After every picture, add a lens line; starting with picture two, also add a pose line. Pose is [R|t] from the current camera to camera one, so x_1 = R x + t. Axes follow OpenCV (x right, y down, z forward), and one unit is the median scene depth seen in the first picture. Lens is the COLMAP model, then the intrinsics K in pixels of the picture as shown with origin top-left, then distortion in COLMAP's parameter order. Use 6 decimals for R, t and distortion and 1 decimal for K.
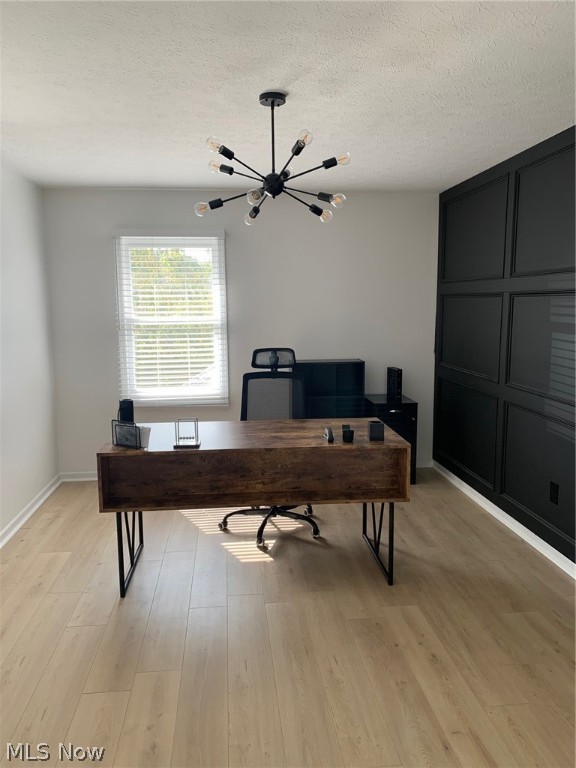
lens RADIAL K [[586.3, 0, 283.2], [0, 586.3, 383.0], [0, 0, 1]] dist [0.035770, -0.023536]
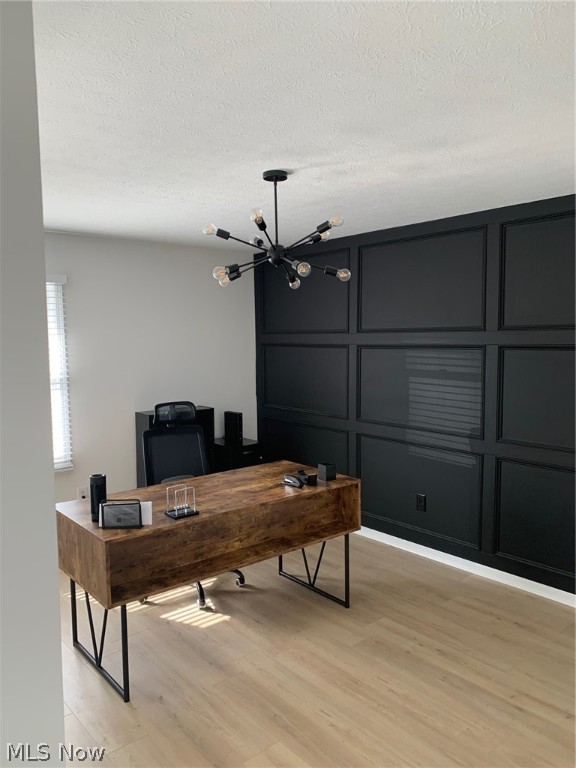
lens RADIAL K [[586.3, 0, 279.8], [0, 586.3, 388.5], [0, 0, 1]] dist [0.035770, -0.023536]
pose [[0.823313, -0.053892, 0.565024, -0.533556], [0.081365, 0.996407, -0.023522, -0.058422], [-0.561726, 0.065339, 0.824739, 0.115843]]
